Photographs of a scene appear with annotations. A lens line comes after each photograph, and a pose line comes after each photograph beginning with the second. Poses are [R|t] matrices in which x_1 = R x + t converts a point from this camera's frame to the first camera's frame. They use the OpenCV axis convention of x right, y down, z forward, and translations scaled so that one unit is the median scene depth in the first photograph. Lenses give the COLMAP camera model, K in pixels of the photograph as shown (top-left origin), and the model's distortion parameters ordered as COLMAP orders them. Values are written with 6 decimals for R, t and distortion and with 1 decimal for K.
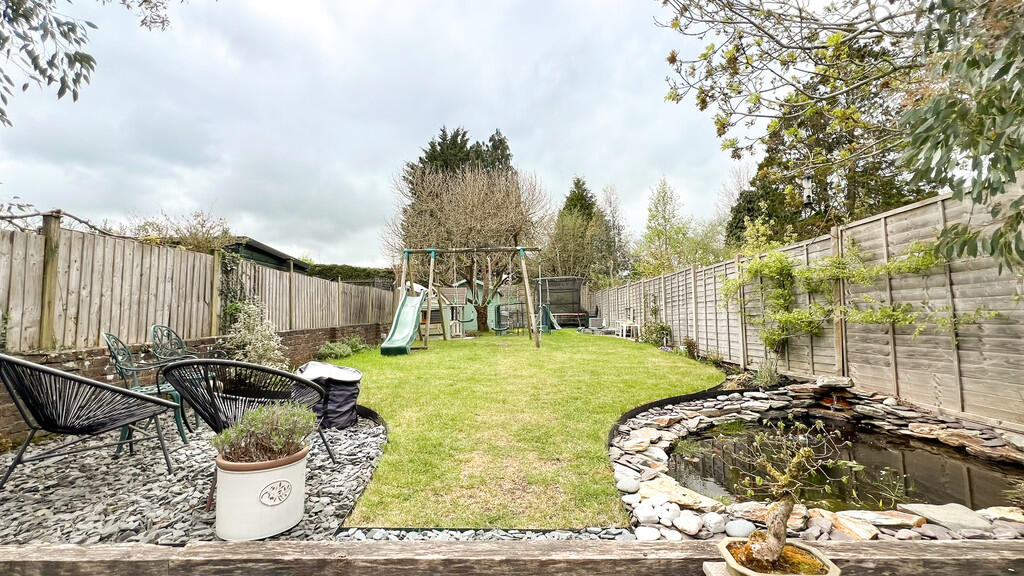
lens RADIAL K [[415.6, 0, 512.8], [0, 415.6, 293.3], [0, 0, 1]] dist [-0.004109, -0.000241]
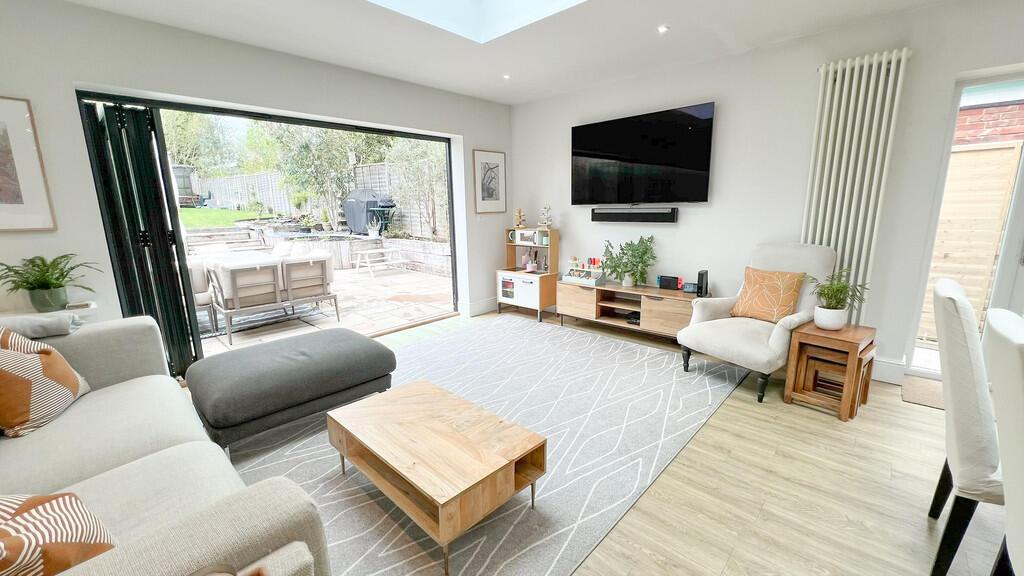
lens RADIAL K [[418.0, 0, 511.4], [0, 418.0, 289.9], [0, 0, 1]] dist [0.000276, -0.001131]
pose [[0.673410, -0.147408, 0.724424, -0.134250], [-0.039449, 0.971358, 0.234325, -0.009895], [-0.738216, -0.186374, 0.648307, -0.523970]]
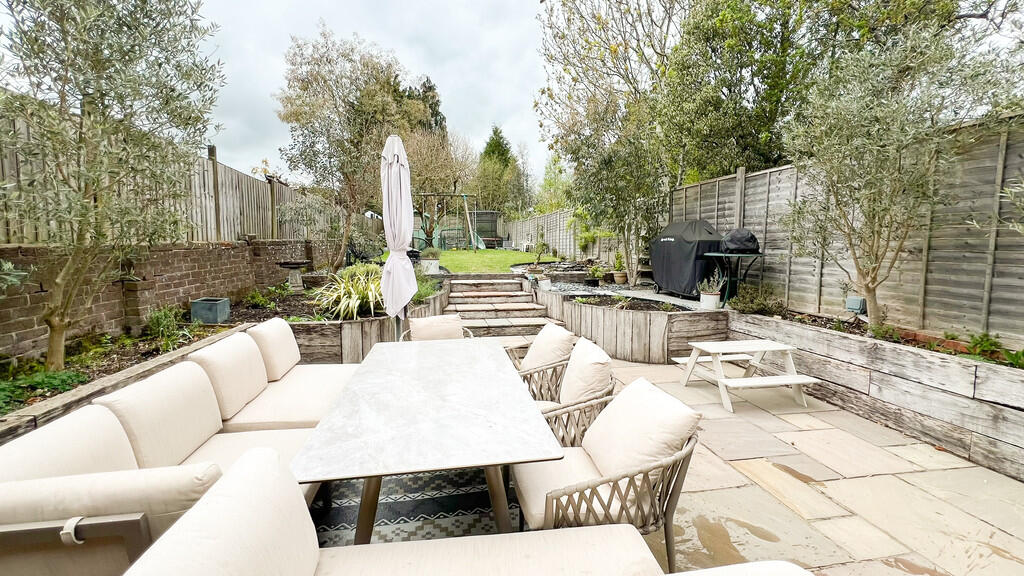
lens RADIAL K [[418.0, 0, 503.5], [0, 418.0, 291.5], [0, 0, 1]] dist [0.000276, -0.001131]
pose [[0.982845, -0.005803, 0.184341, -0.063855], [-0.023800, 0.987157, 0.157968, 0.001928], [-0.182891, -0.159646, 0.970085, -0.330588]]
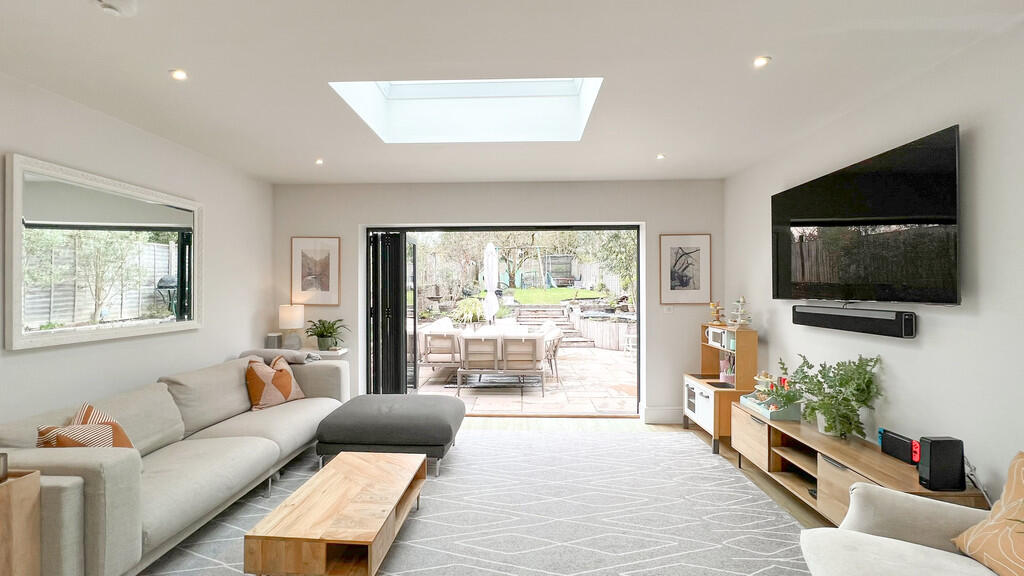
lens RADIAL K [[418.0, 0, 499.3], [0, 418.0, 290.1], [0, 0, 1]] dist [0.000276, -0.001131]
pose [[0.999520, 0.008783, -0.029696, -0.054900], [-0.006700, 0.997558, 0.069520, -0.015846], [0.030234, -0.069287, 0.997138, -0.552761]]
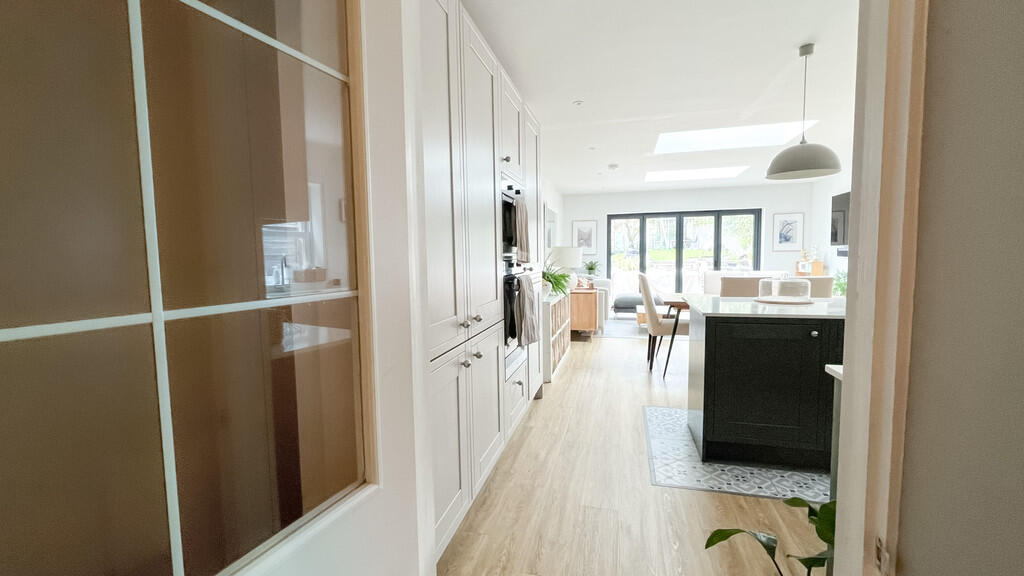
lens RADIAL K [[418.0, 0, 512.2], [0, 418.0, 287.6], [0, 0, 1]] dist [0.000276, -0.001131]
pose [[0.972957, 0.012549, -0.230643, -0.119530], [0.021666, 0.989162, 0.145219, -0.022598], [0.229966, -0.146289, 0.962141, -0.755284]]
